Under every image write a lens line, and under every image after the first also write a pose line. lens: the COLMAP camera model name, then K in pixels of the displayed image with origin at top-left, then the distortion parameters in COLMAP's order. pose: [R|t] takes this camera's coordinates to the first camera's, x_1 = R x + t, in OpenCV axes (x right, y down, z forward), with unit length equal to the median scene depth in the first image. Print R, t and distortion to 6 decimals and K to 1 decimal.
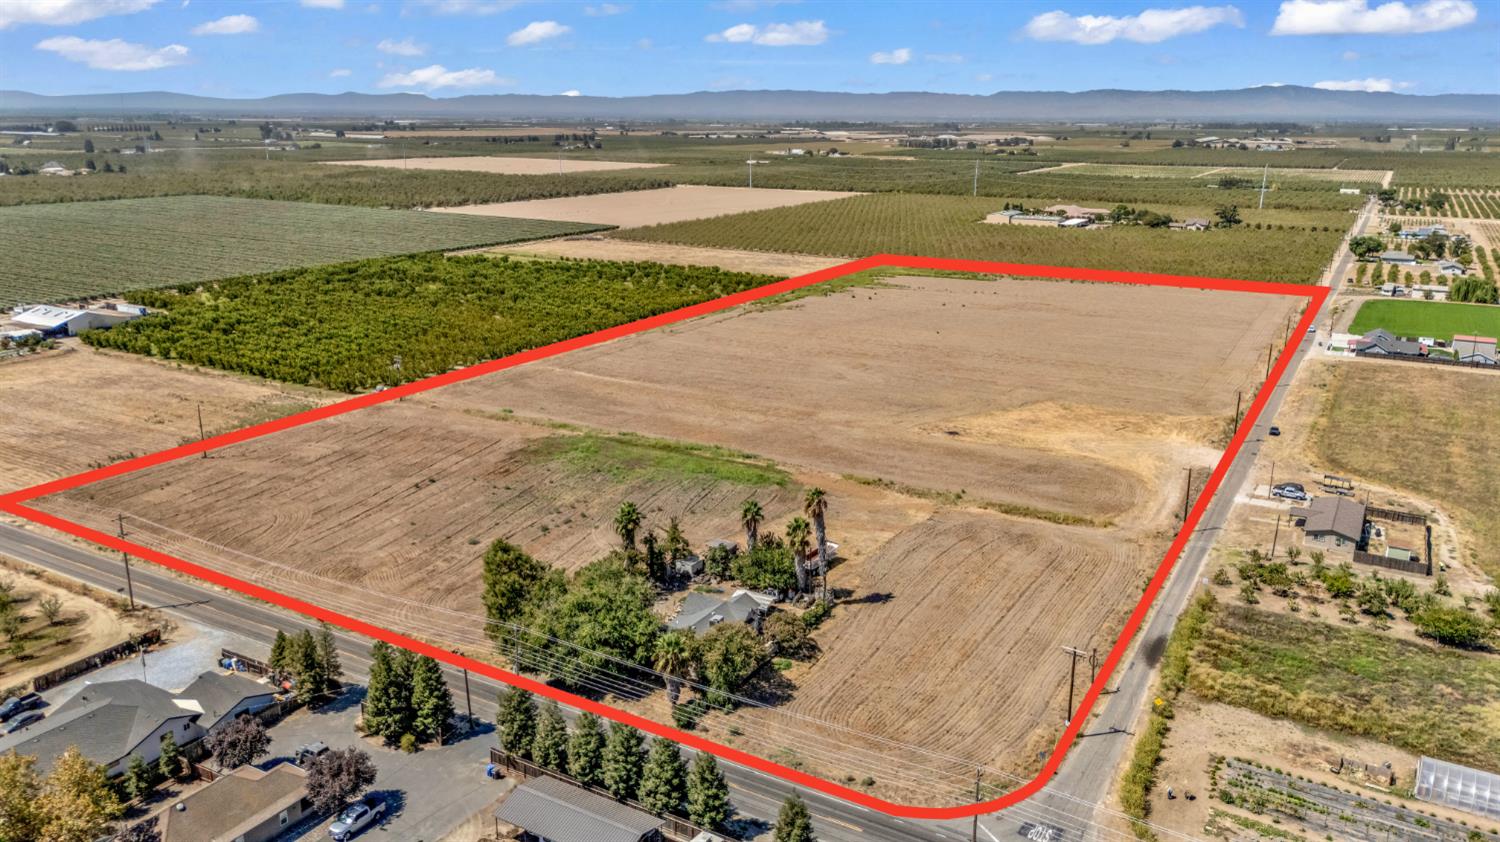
lens RADIAL K [[1104.1, 0, 745.1], [0, 1104.1, 422.6], [0, 0, 1]] dist [0.063373, -0.058020]
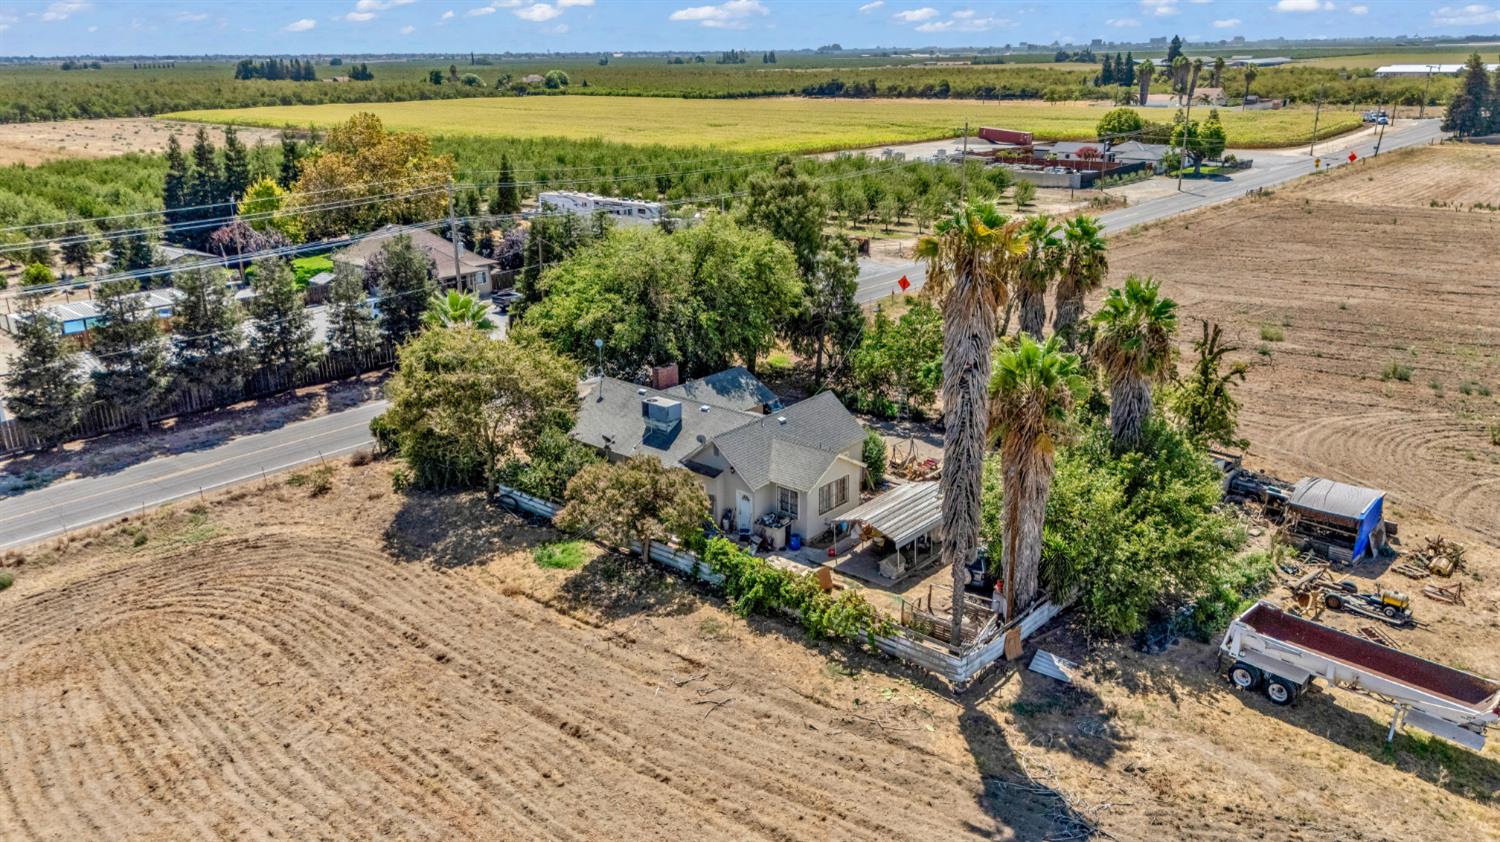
lens RADIAL K [[1104.1, 0, 745.1], [0, 1104.1, 422.6], [0, 0, 1]] dist [0.063373, -0.058020]
pose [[-0.203314, 0.310956, -0.928423, 0.213399], [-0.250413, 0.900178, 0.356333, 0.018923], [0.946550, 0.304936, -0.105151, 0.659010]]
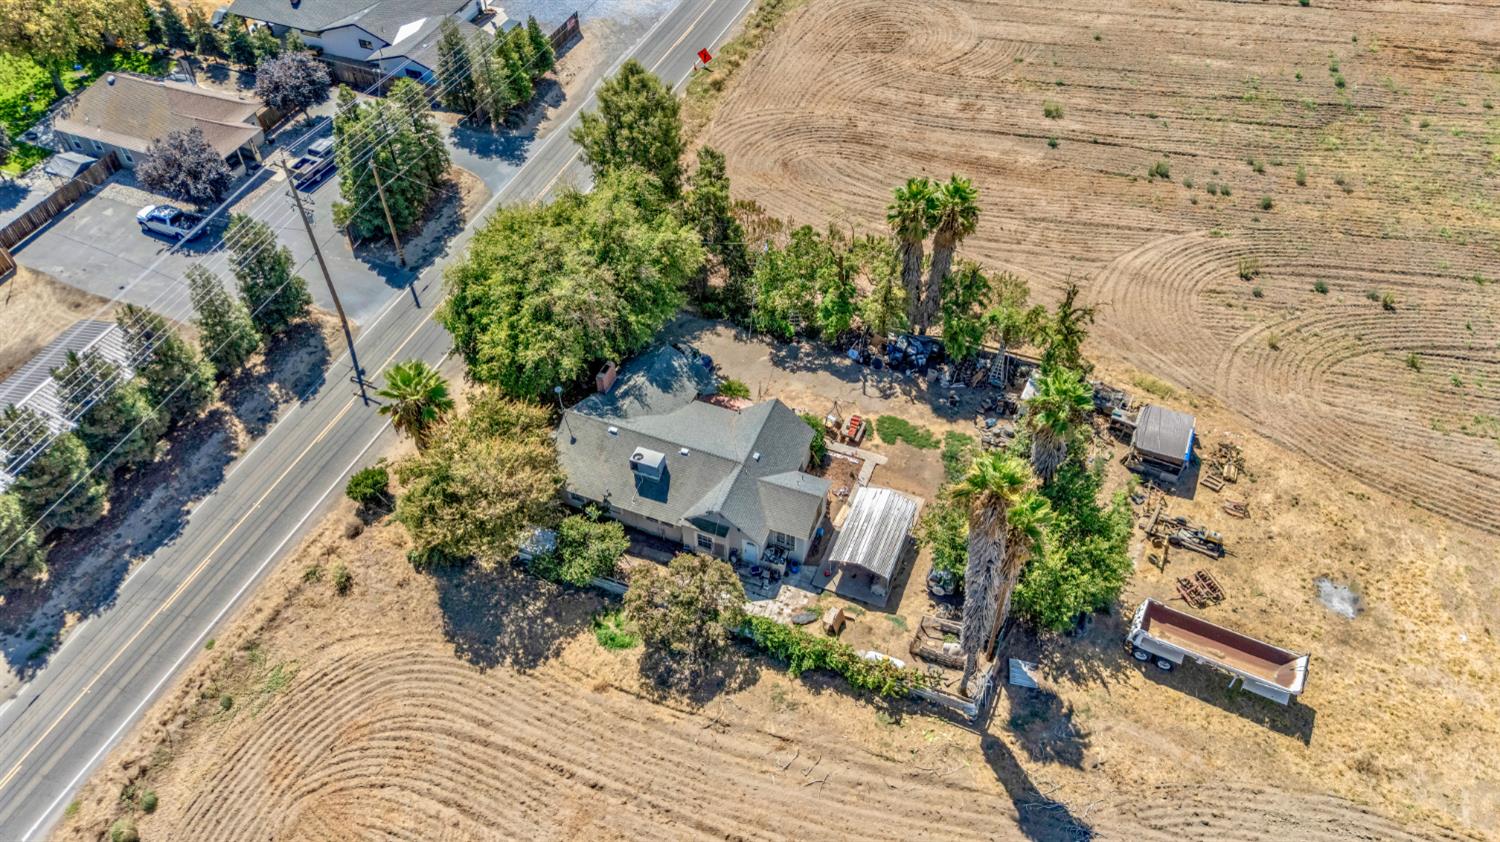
lens RADIAL K [[1104.1, 0, 745.1], [0, 1104.1, 422.6], [0, 0, 1]] dist [0.063373, -0.058020]
pose [[0.131895, 0.721444, -0.679796, 0.173737], [-0.250474, 0.687789, 0.681329, -0.097527], [0.959097, 0.080407, 0.271418, 0.559650]]
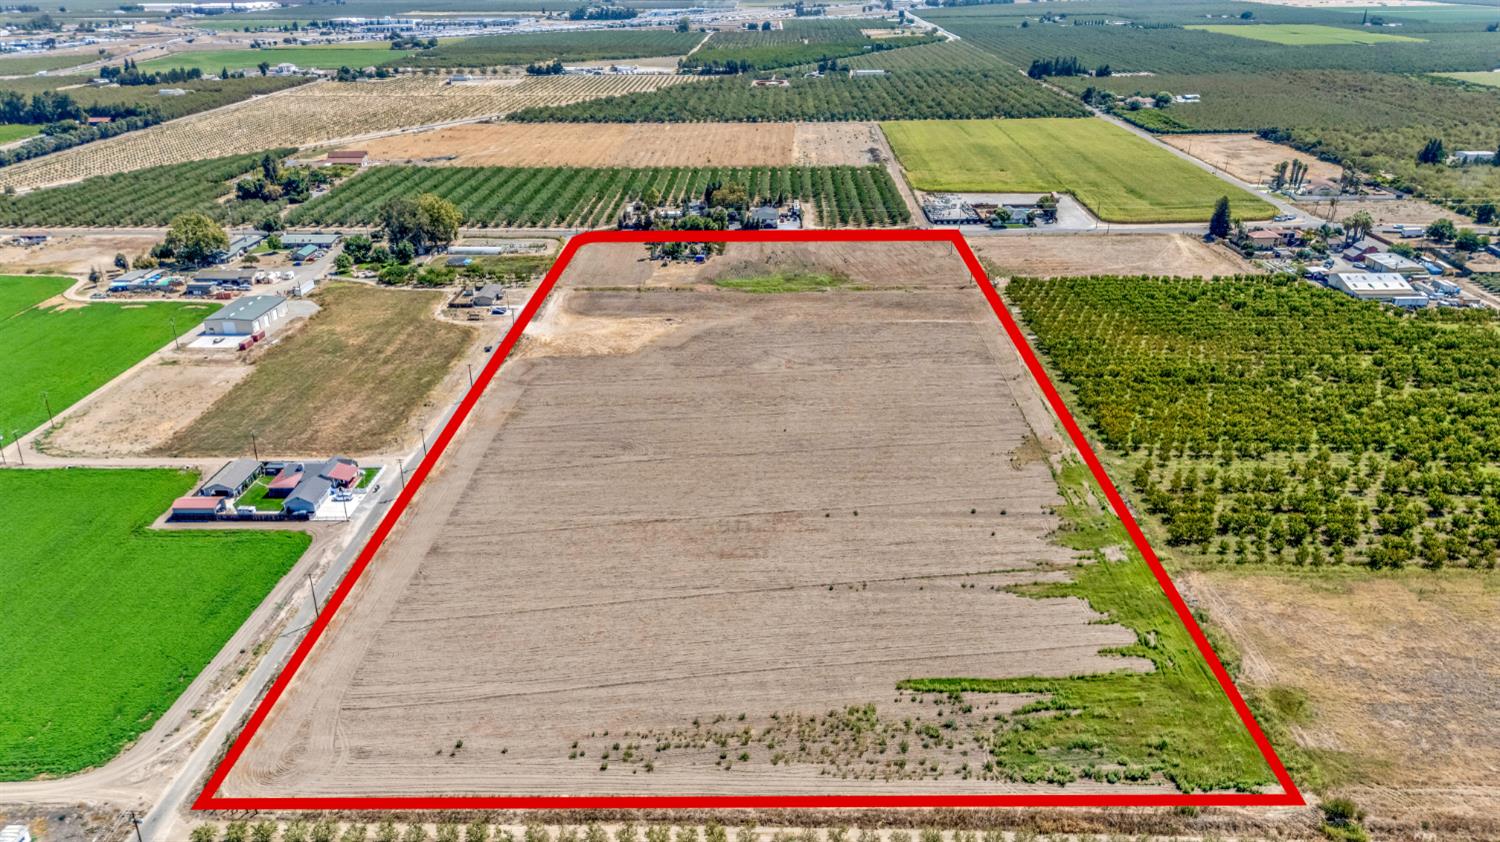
lens RADIAL K [[1104.1, 0, 745.1], [0, 1104.1, 422.6], [0, 0, 1]] dist [0.063373, -0.058020]
pose [[-0.876580, 0.187120, -0.443388, 0.939156], [-0.127515, 0.798080, 0.588905, -0.954076], [0.464055, 0.572761, -0.675721, 2.467974]]
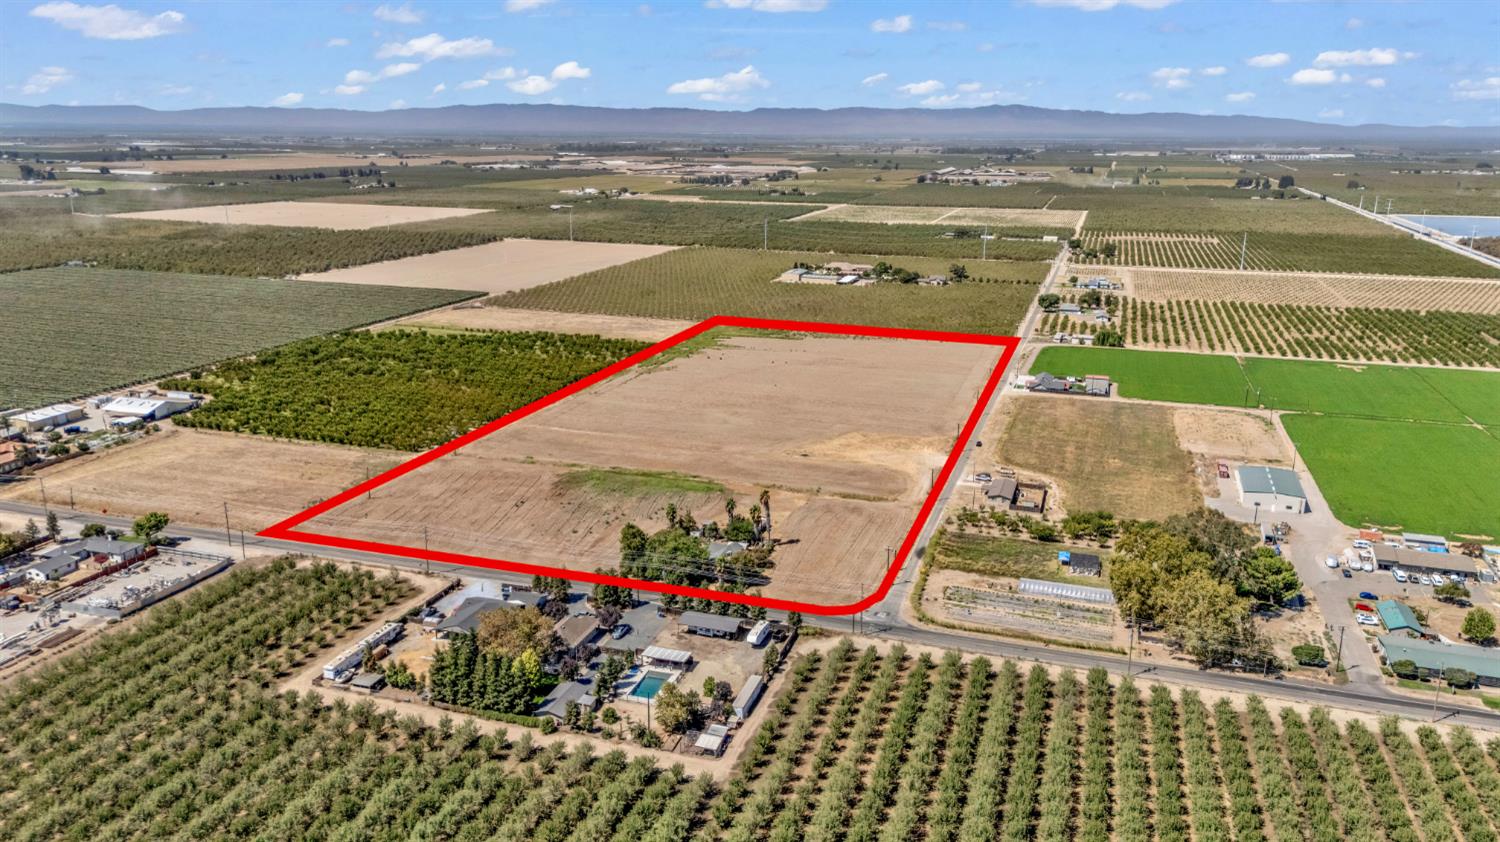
lens RADIAL K [[1104.1, 0, 745.1], [0, 1104.1, 422.6], [0, 0, 1]] dist [0.063373, -0.058020]
pose [[0.978897, -0.052477, 0.197501, -0.251893], [0.054758, 0.998481, -0.006103, -0.038124], [-0.196880, 0.016789, 0.980284, -0.696884]]
